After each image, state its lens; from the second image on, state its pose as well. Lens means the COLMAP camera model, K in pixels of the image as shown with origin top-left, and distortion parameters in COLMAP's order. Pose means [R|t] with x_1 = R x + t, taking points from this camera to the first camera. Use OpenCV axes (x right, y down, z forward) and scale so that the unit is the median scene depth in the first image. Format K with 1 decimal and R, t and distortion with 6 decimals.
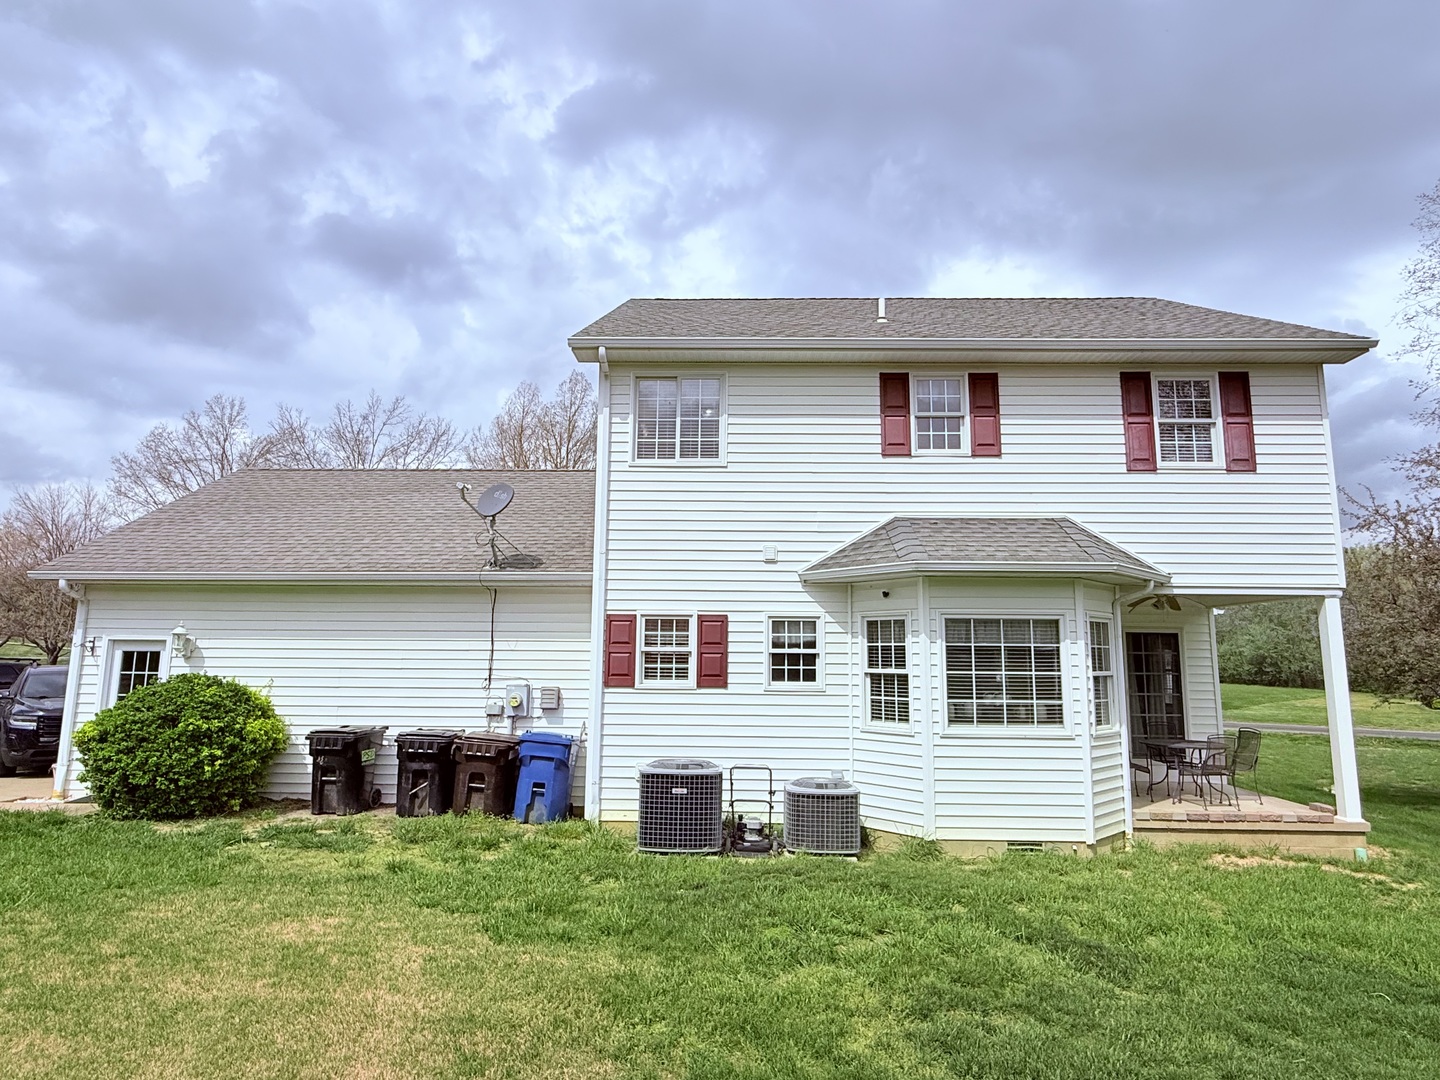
lens RADIAL K [[860.9, 0, 722.4], [0, 860.9, 528.9], [0, 0, 1]] dist [0.000544, -0.000914]
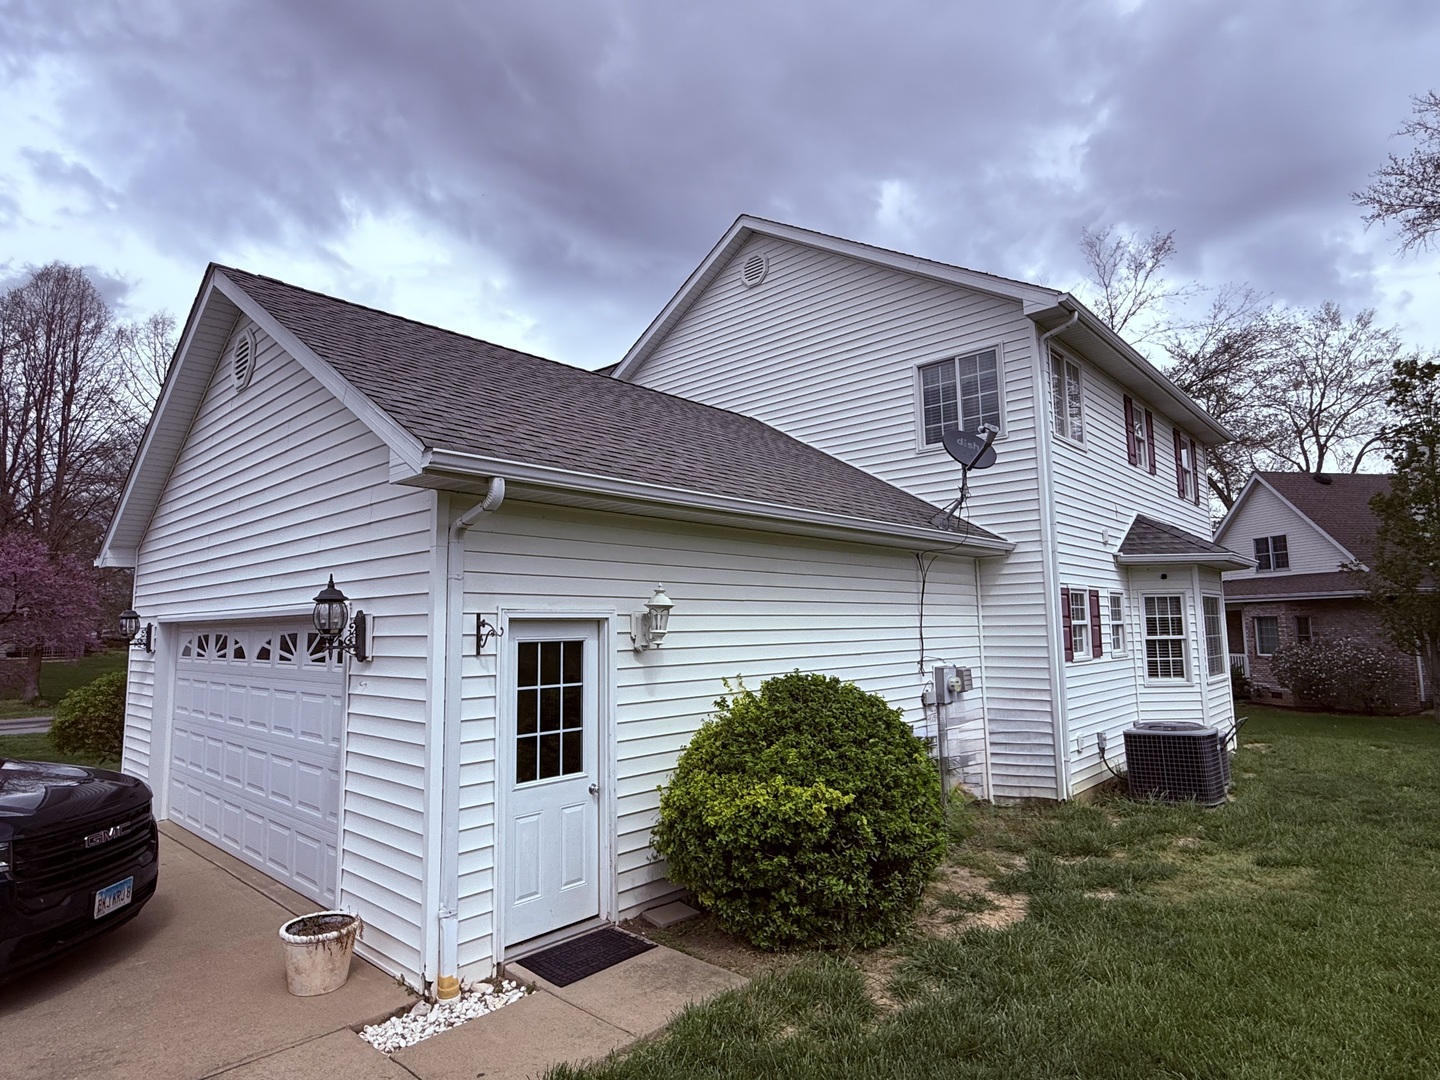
lens RADIAL K [[788.0, 0, 720.0], [0, 788.0, 540.0], [0, 0, 1]] dist [0.002277, 0.000831]
pose [[0.655512, 0.063667, 0.752496, -1.035738], [-0.098295, 0.995156, 0.001428, 0.080995], [-0.748761, -0.074903, 0.658595, 0.695817]]
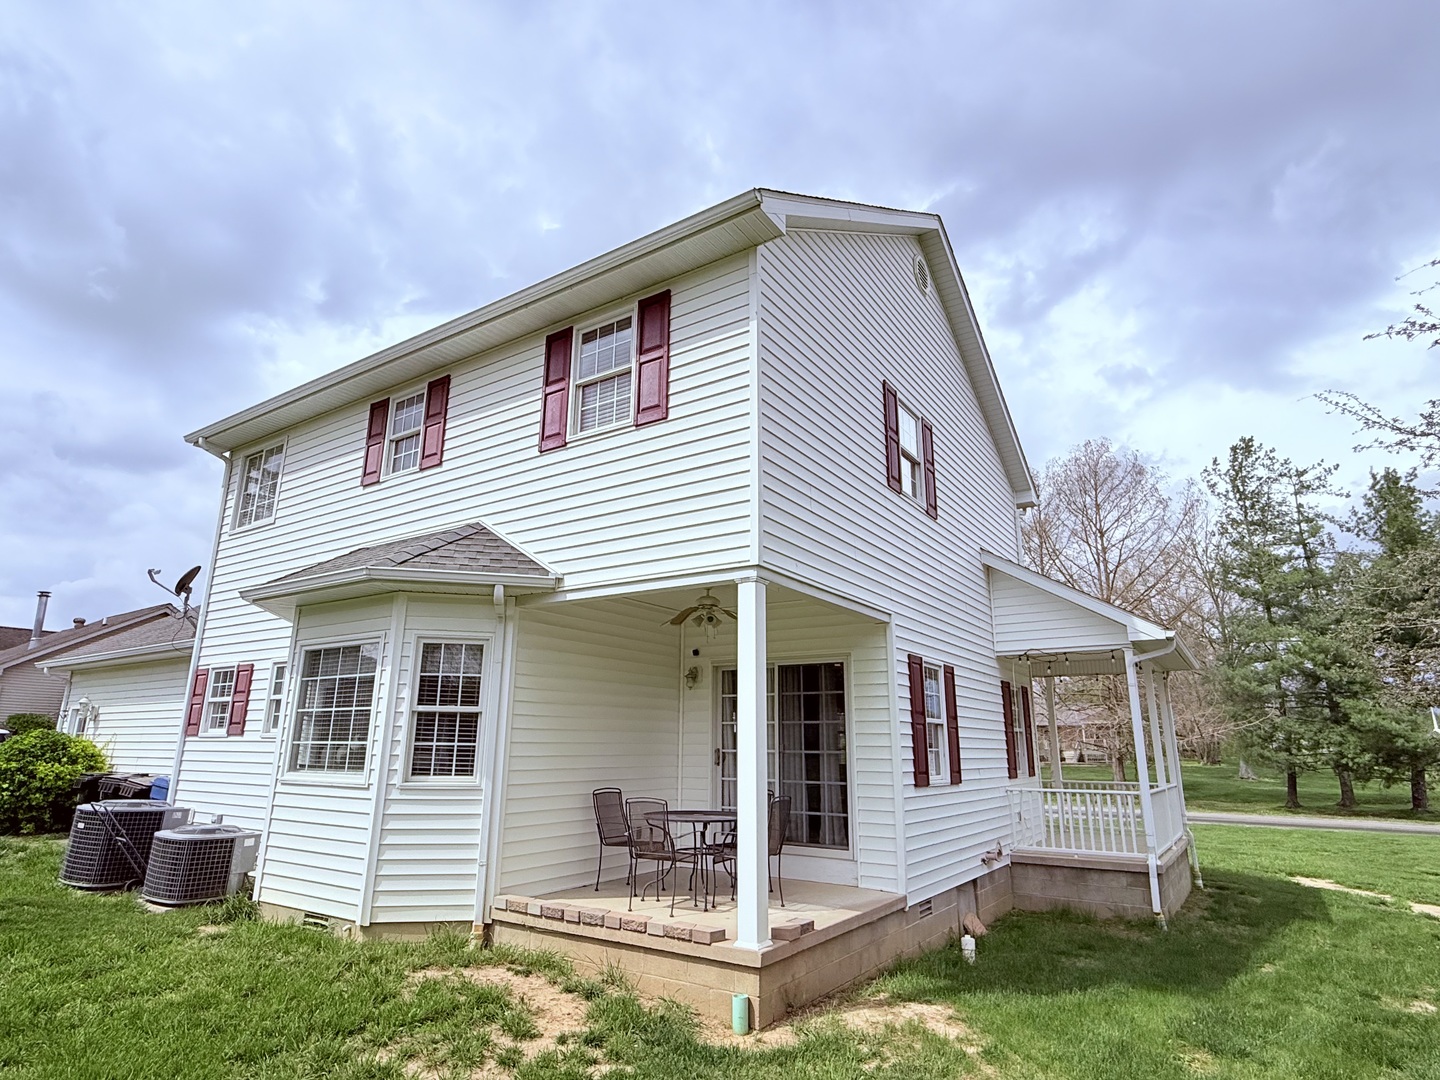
lens RADIAL K [[788.0, 0, 720.0], [0, 788.0, 540.0], [0, 0, 1]] dist [0.002277, 0.000831]
pose [[0.845695, -0.138587, -0.515358, 0.976692], [0.082543, 0.988040, -0.130245, 0.121265], [0.527244, 0.067608, 0.847020, 0.474421]]
